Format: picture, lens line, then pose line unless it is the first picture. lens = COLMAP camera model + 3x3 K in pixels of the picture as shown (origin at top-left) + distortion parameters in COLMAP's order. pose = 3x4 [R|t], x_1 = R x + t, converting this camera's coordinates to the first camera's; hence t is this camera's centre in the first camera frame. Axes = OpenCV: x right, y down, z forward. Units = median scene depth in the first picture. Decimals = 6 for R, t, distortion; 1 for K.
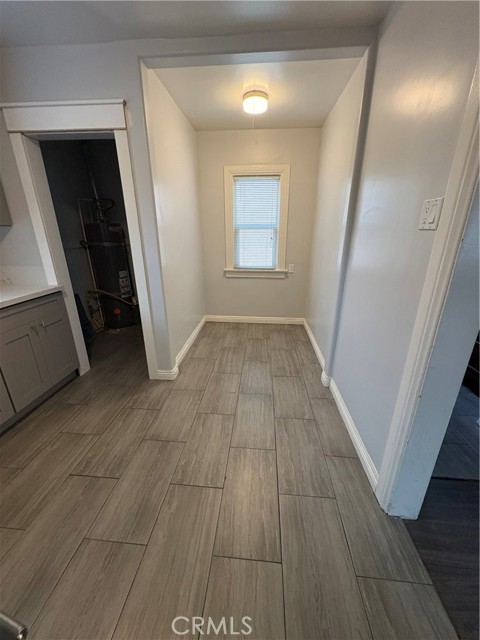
lens RADIAL K [[254.5, 0, 240.8], [0, 254.5, 320.9], [0, 0, 1]] dist [0.002362, -0.000517]
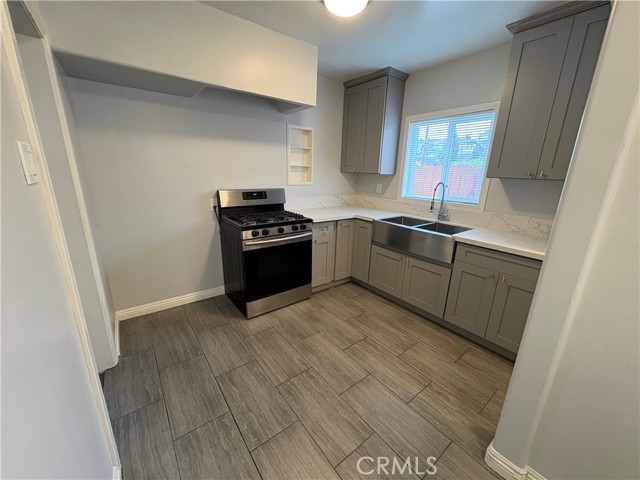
lens RADIAL K [[254.5, 0, 320.7], [0, 254.5, 239.5], [0, 0, 1]] dist [0.002362, -0.000517]
pose [[-0.732775, 0.162191, -0.660859, 0.326587], [-0.251747, 0.837655, 0.484724, -0.403541], [0.632190, 0.521563, -0.572982, 1.037282]]
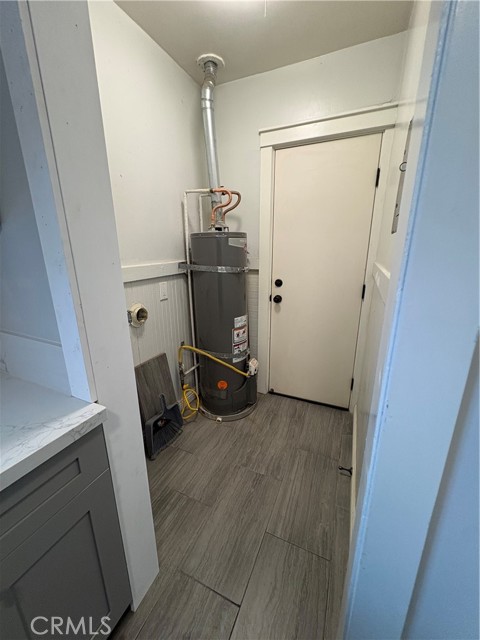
lens RADIAL K [[254.5, 0, 240.6], [0, 254.5, 321.5], [0, 0, 1]] dist [0.002362, -0.000517]
pose [[0.946149, 0.090517, -0.310819, -0.501591], [-0.109809, 0.992929, -0.045103, -0.277360], [0.304539, 0.076805, 0.949398, 0.820769]]
